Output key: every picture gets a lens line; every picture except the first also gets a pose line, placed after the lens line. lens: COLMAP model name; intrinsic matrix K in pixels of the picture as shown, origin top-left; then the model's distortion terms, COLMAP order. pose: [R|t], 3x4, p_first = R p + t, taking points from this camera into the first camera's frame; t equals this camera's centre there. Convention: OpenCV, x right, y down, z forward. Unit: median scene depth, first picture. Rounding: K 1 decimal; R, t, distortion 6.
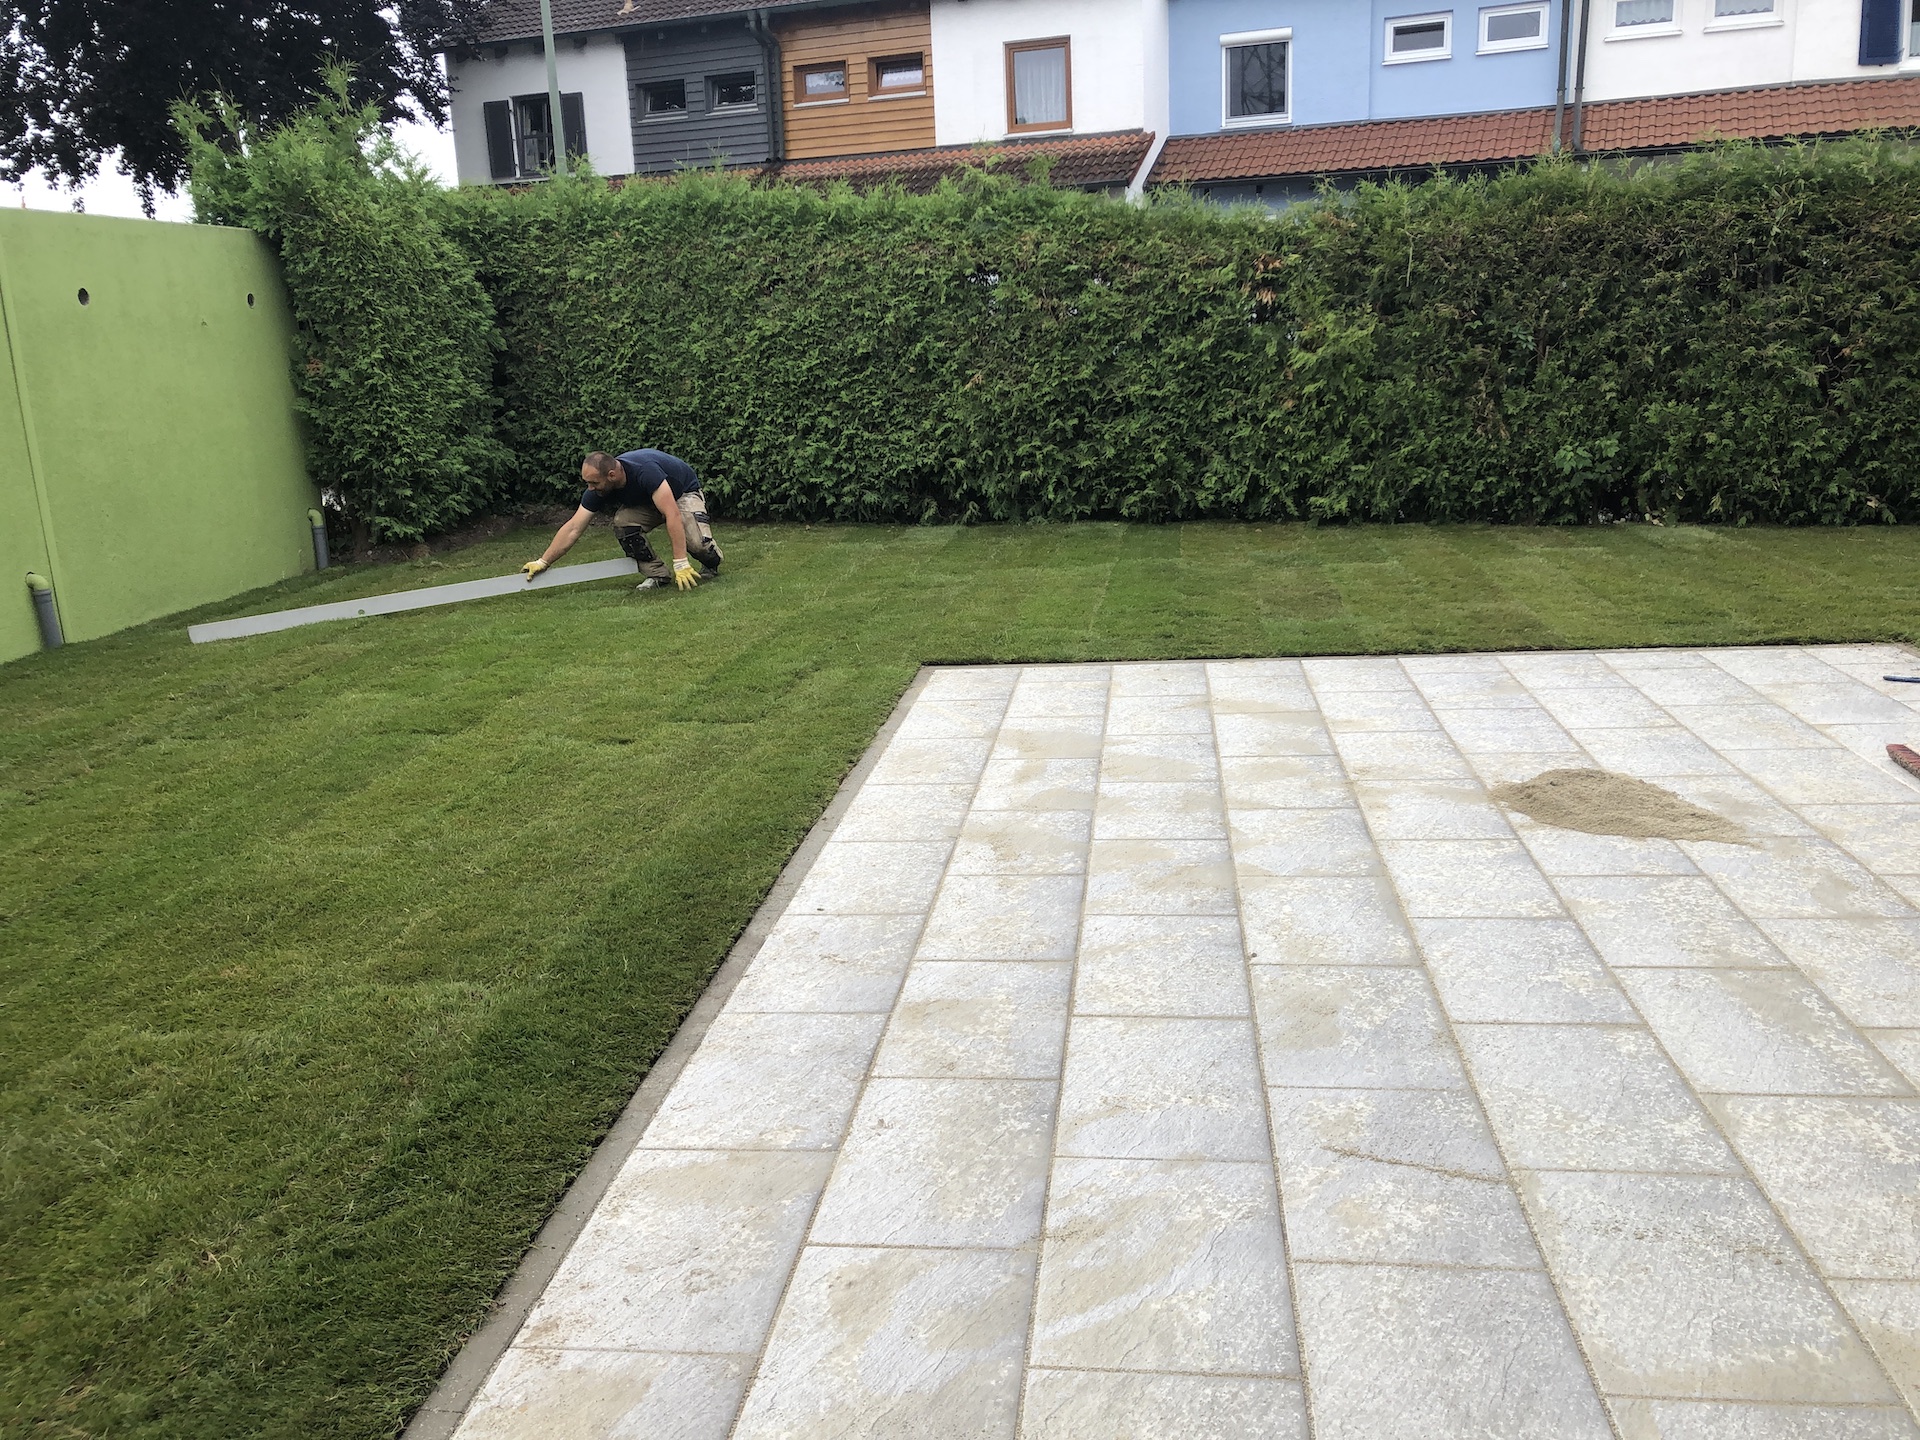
lens RADIAL K [[1556.2, 0, 944.7], [0, 1556.2, 711.4], [0, 0, 1]] dist [0.032205, -0.033776]
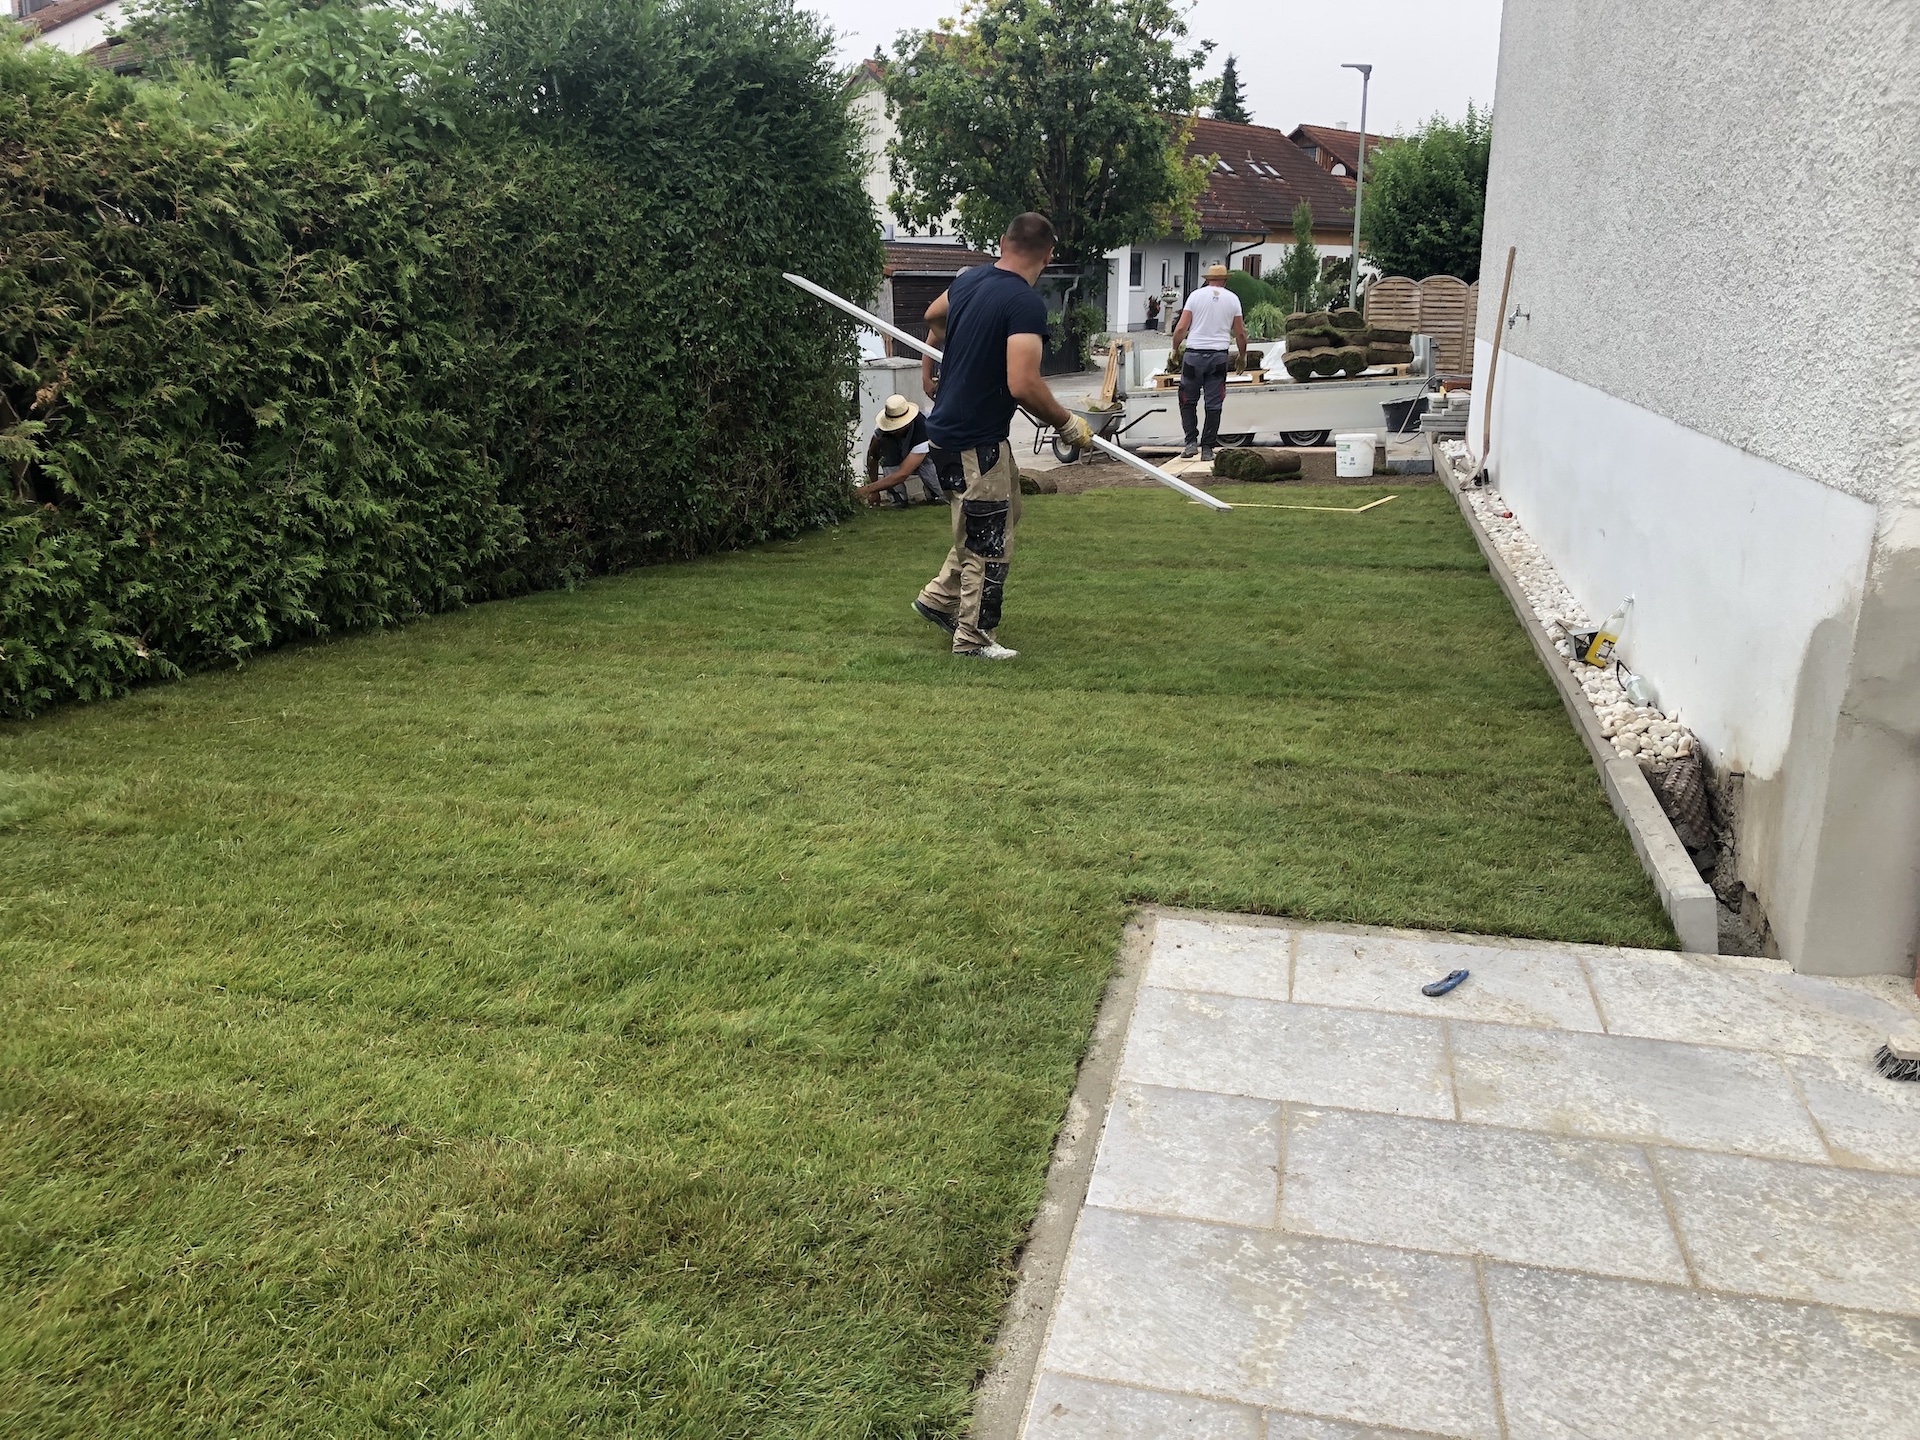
lens RADIAL K [[1556.2, 0, 946.2], [0, 1556.2, 731.8], [0, 0, 1]] dist [0.032205, -0.033776]
pose [[0.108429, -0.233627, 0.966262, 0.049085], [0.235154, 0.950435, 0.203413, -0.135976], [-0.965891, 0.205165, 0.157994, 0.556705]]
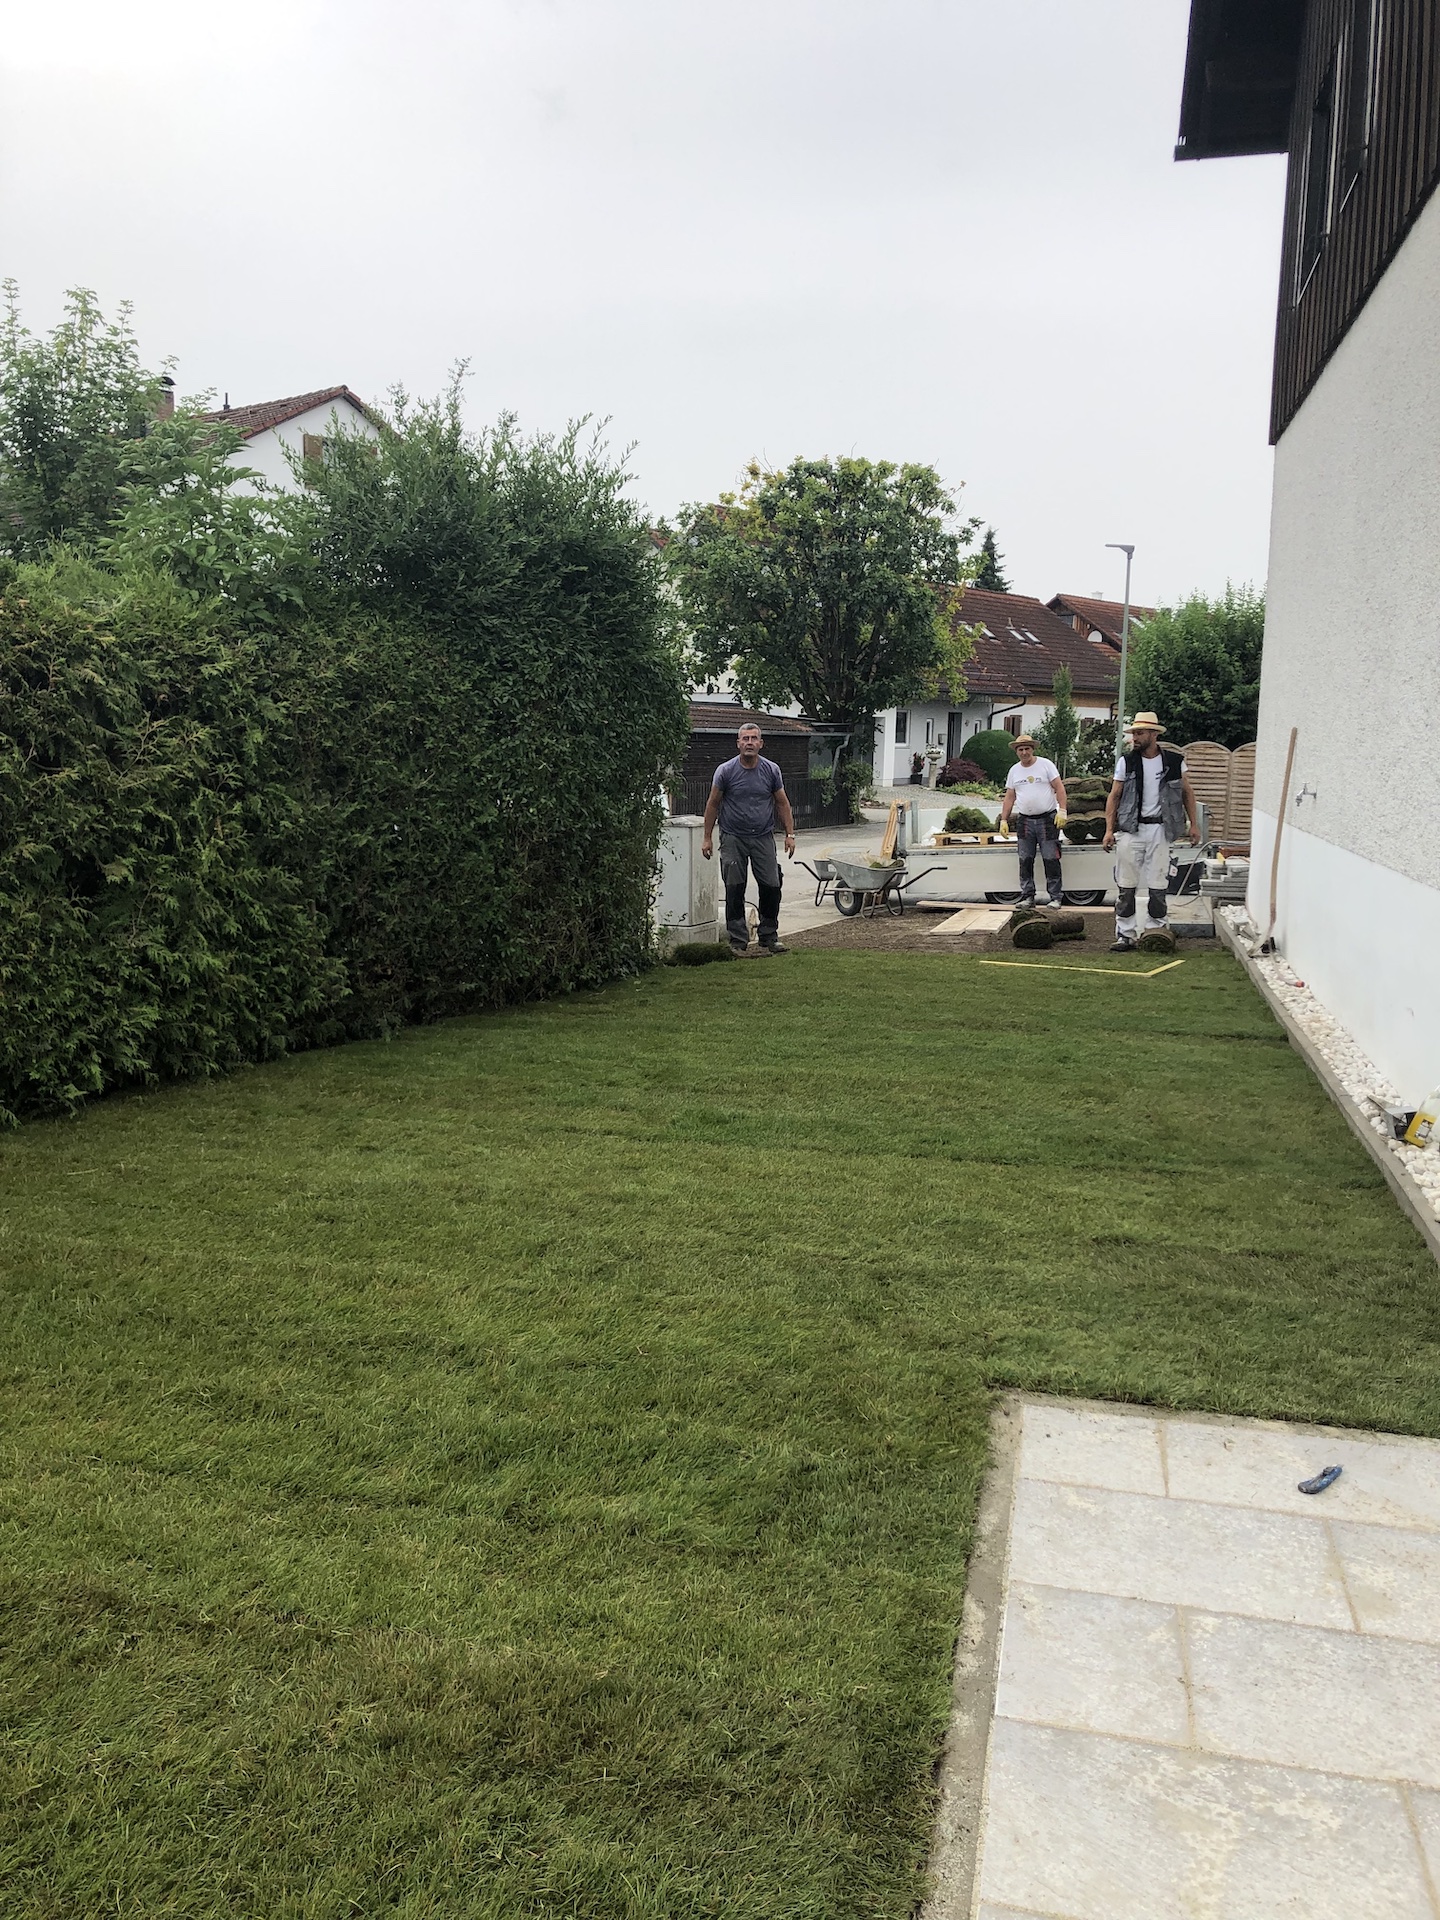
lens RADIAL K [[1556.2, 0, 703.6], [0, 1556.2, 970.2], [0, 0, 1]] dist [0.032205, -0.033776]
pose [[0.111721, -0.105876, 0.988083, 0.039489], [0.214081, 0.973525, 0.080111, -0.150624], [-0.970406, 0.202580, 0.131429, 0.576477]]
